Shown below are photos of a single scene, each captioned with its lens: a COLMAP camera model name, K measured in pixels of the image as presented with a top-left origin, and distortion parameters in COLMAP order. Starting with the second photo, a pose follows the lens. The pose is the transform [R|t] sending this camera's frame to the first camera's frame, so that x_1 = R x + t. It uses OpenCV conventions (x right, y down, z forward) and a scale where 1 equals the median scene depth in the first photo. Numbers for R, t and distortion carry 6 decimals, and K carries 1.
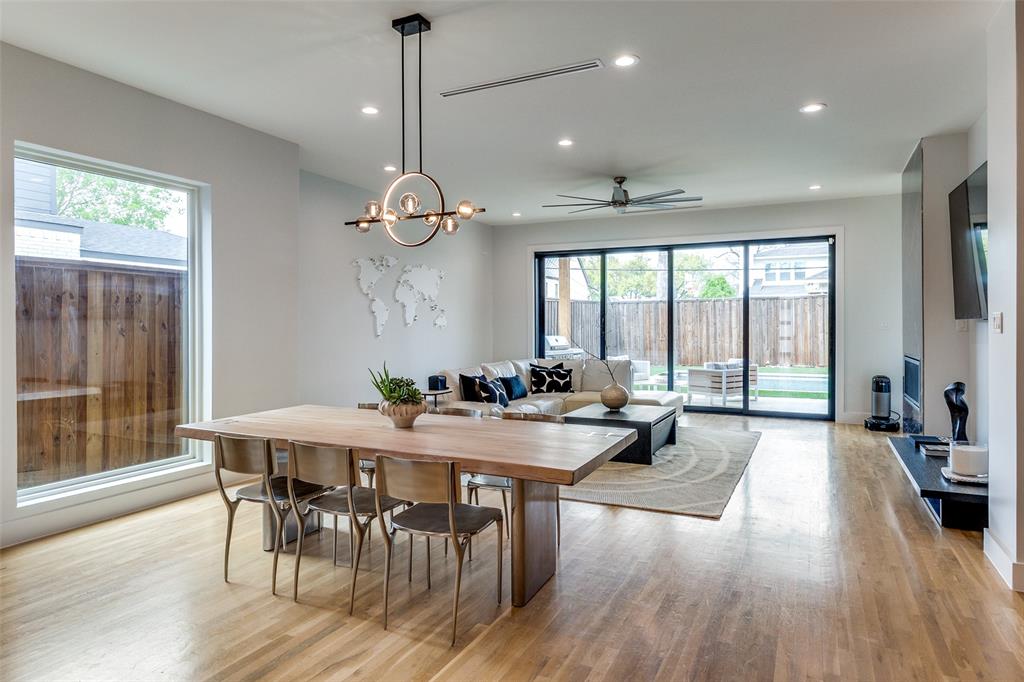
lens RADIAL K [[606.0, 0, 521.6], [0, 606.0, 325.3], [0, 0, 1]] dist [0.002955, -0.001520]
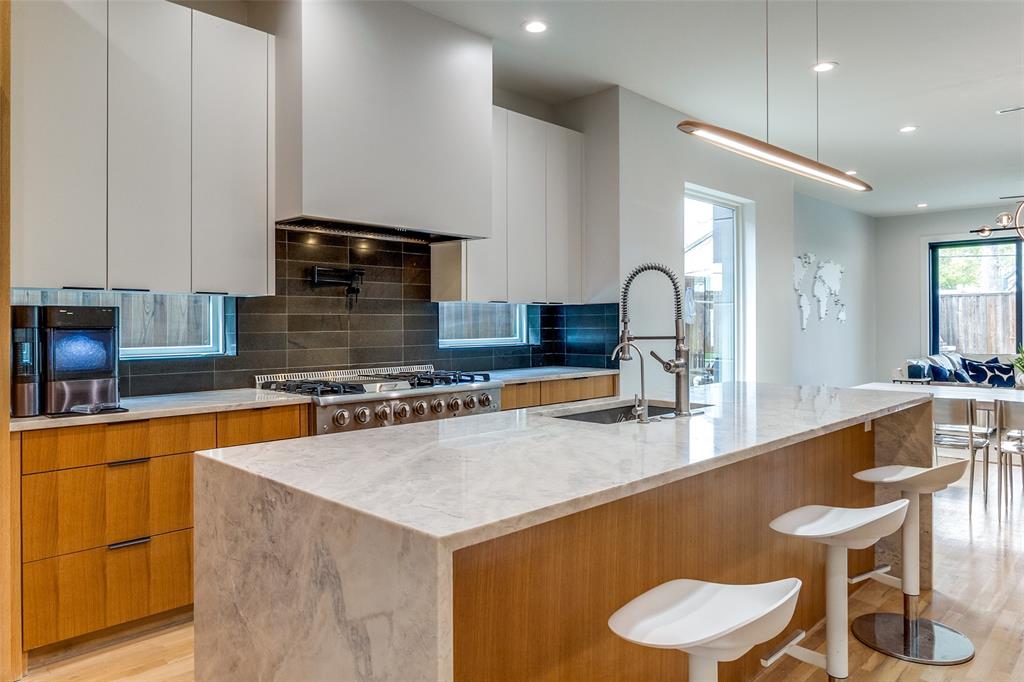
lens RADIAL K [[669.5, 0, 514.8], [0, 669.5, 332.7], [0, 0, 1]] dist [0.003463, -0.000856]
pose [[0.948221, 0.000522, -0.317610, -0.322992], [0.003169, 0.999933, 0.011103, 0.008180], [0.317595, -0.011535, 0.948156, -0.256358]]
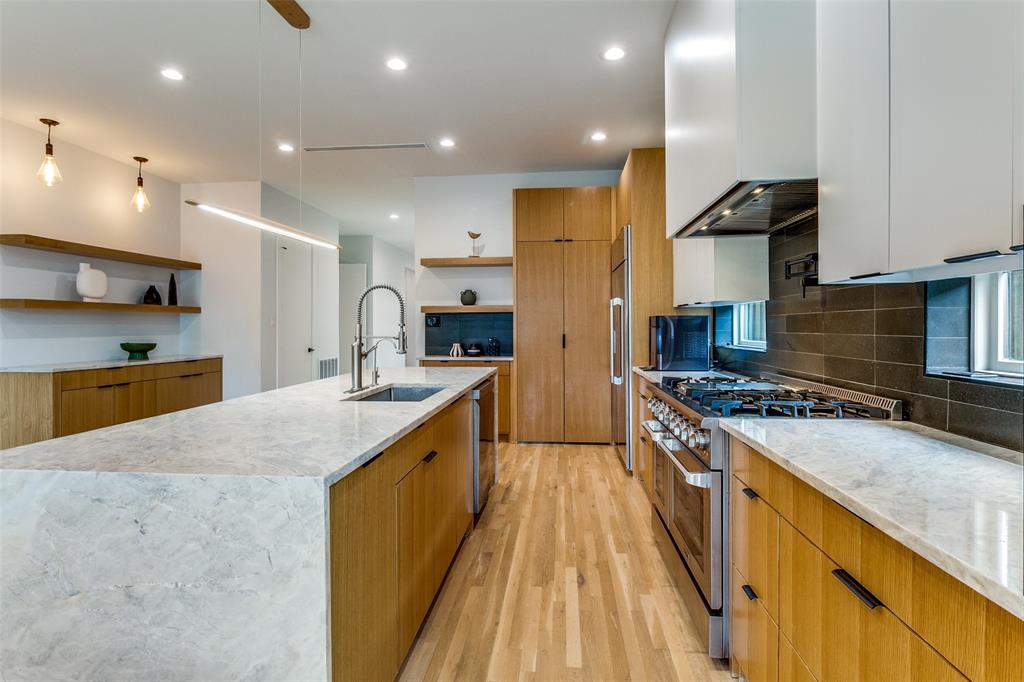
lens RADIAL K [[507.0, 0, 516.2], [0, 507.0, 335.2], [0, 0, 1]] dist [-0.005629, 0.001777]
pose [[-0.936317, 0.012280, -0.350941, -0.326685], [0.005892, 0.999797, 0.019264, 0.006433], [0.351106, 0.015969, -0.936199, 0.381939]]
